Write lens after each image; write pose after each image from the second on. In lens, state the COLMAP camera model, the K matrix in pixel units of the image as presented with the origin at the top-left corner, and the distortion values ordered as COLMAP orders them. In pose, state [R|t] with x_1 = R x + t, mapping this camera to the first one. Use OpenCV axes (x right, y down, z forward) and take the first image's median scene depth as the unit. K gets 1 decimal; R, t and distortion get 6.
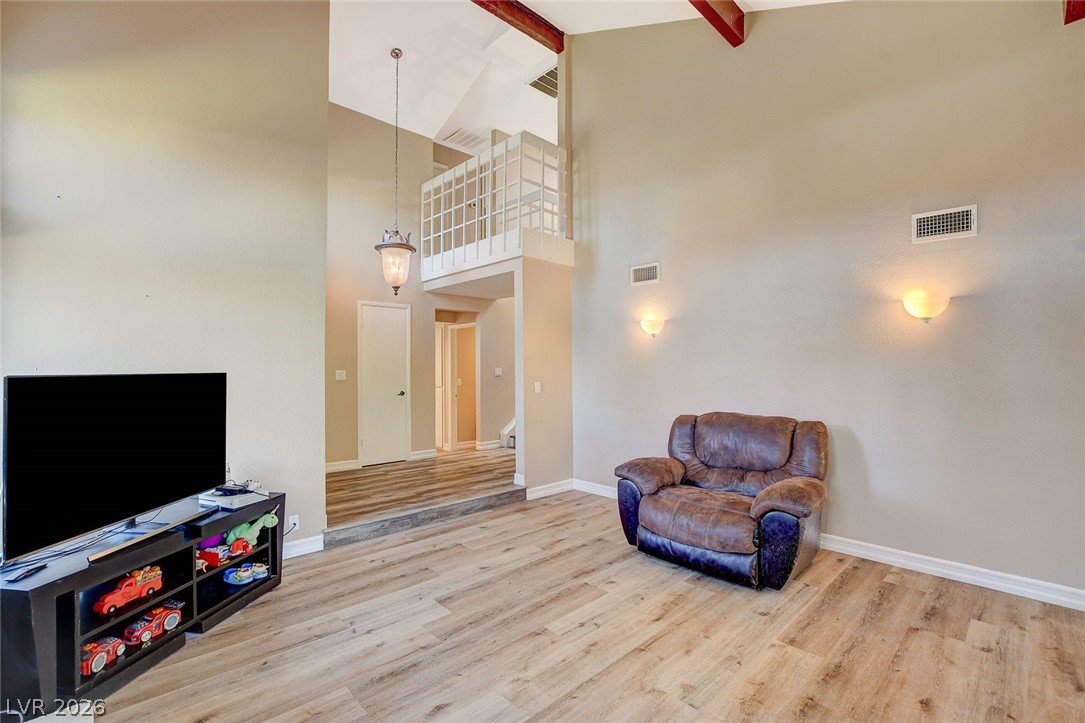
lens RADIAL K [[484.7, 0, 517.4], [0, 484.7, 356.9], [0, 0, 1]] dist [-0.037844, -0.000220]
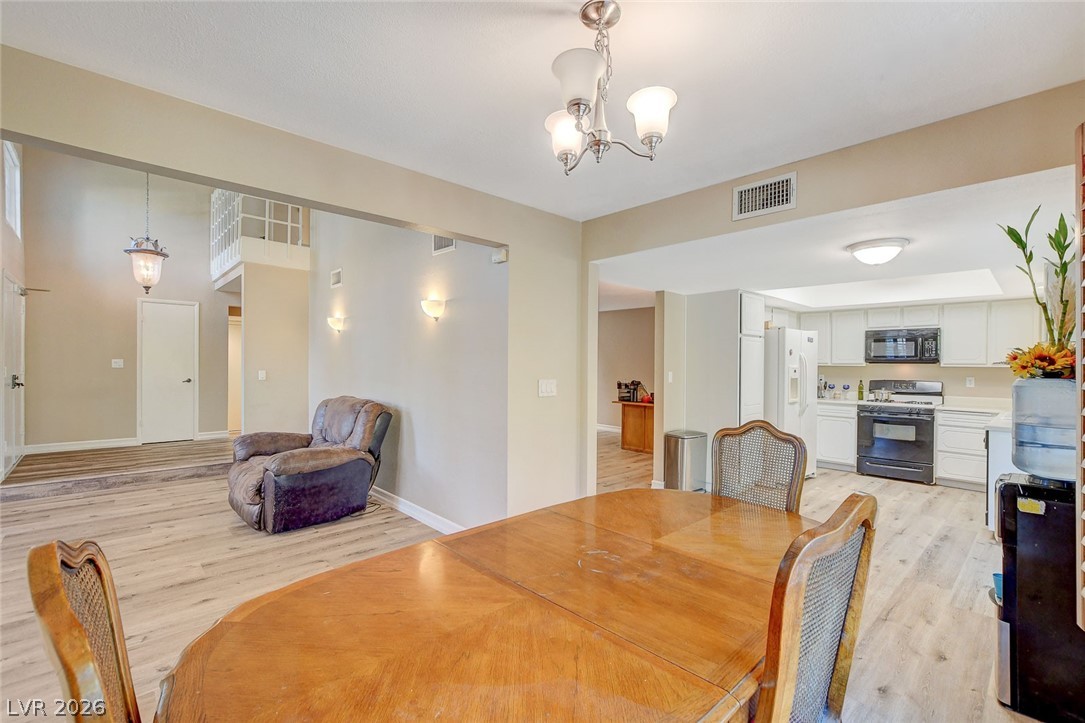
lens RADIAL K [[481.0, 0, 542.5], [0, 481.0, 361.5], [0, 0, 1]] dist [-0.033690, 0.005611]
pose [[0.999709, 0.009643, 0.022129, 0.704286], [-0.010075, 0.999759, 0.019496, 0.001490], [-0.021936, -0.019713, 0.999565, -0.152480]]
